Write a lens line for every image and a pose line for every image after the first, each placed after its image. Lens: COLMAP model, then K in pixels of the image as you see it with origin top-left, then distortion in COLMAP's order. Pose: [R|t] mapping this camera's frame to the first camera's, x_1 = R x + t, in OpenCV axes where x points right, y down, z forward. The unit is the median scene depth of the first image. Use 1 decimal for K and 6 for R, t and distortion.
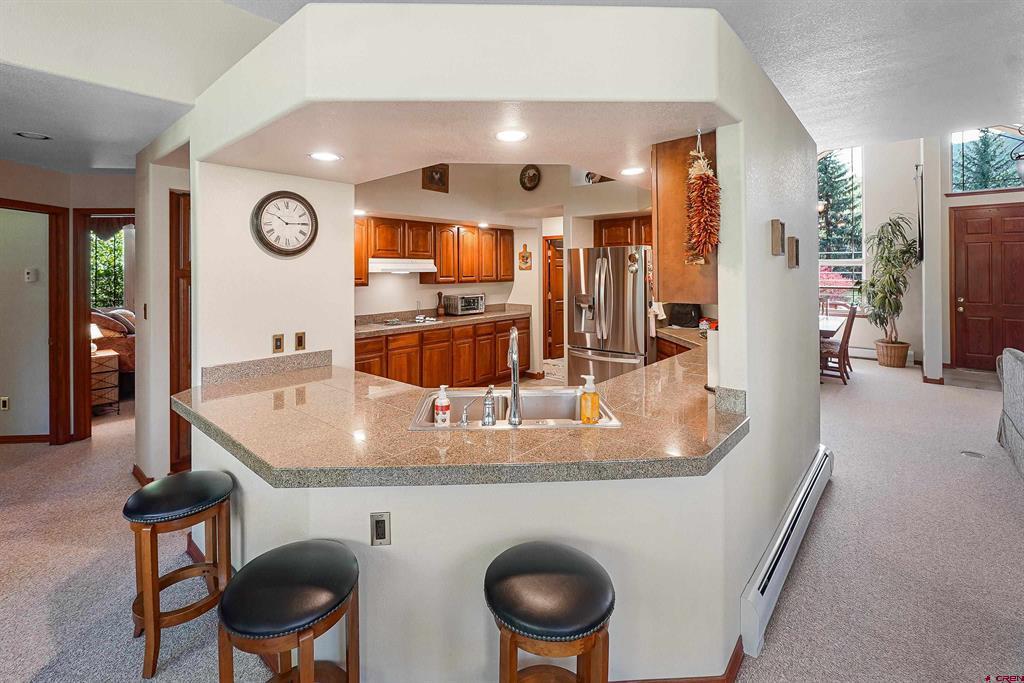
lens RADIAL K [[457.1, 0, 506.8], [0, 457.1, 264.0], [0, 0, 1]] dist [-0.013302, 0.002668]
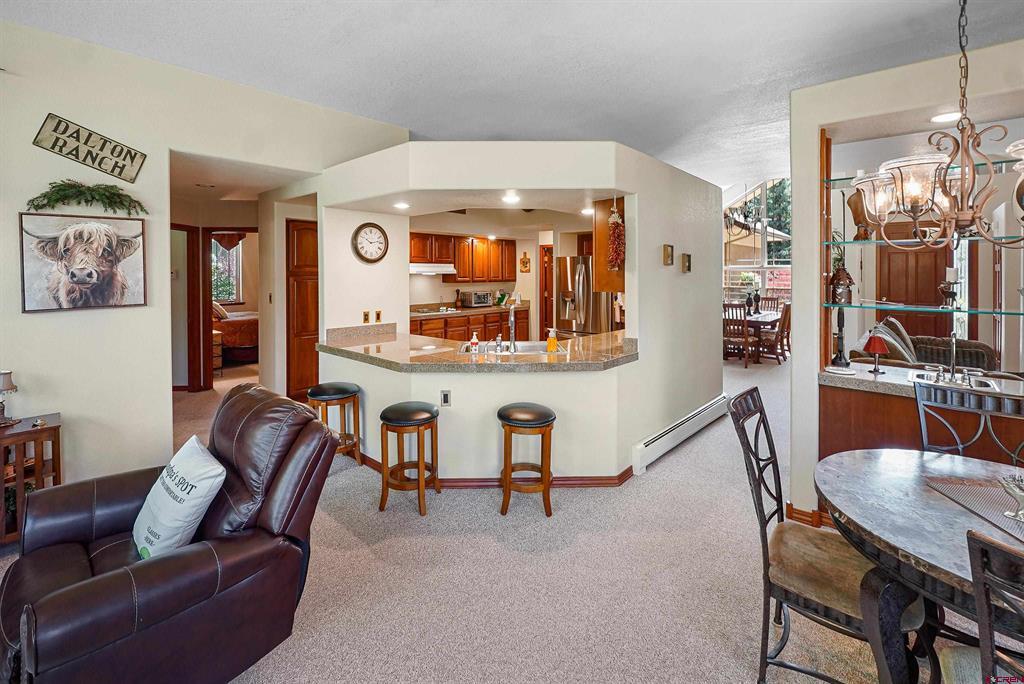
lens RADIAL K [[459.4, 0, 510.9], [0, 459.4, 270.9], [0, 0, 1]] dist [-0.021920, 0.006185]
pose [[0.999975, 0.006633, -0.002535, 0.005312], [-0.006604, 0.999917, 0.011079, -0.005489], [0.002609, -0.011062, 0.999935, -0.294578]]
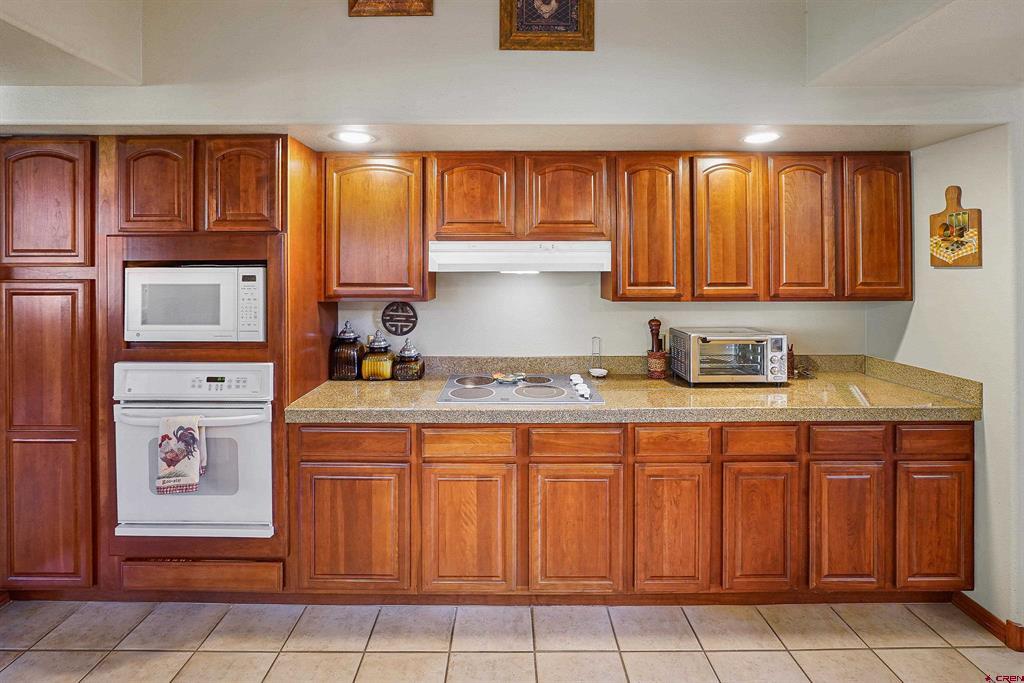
lens RADIAL K [[457.1, 0, 500.2], [0, 457.1, 261.7], [0, 0, 1]] dist [-0.013302, 0.002668]
pose [[0.657008, -0.010796, -0.753806, 0.078514], [0.007353, 0.999942, -0.007913, 0.010553], [0.753847, -0.000344, 0.657049, 0.628271]]
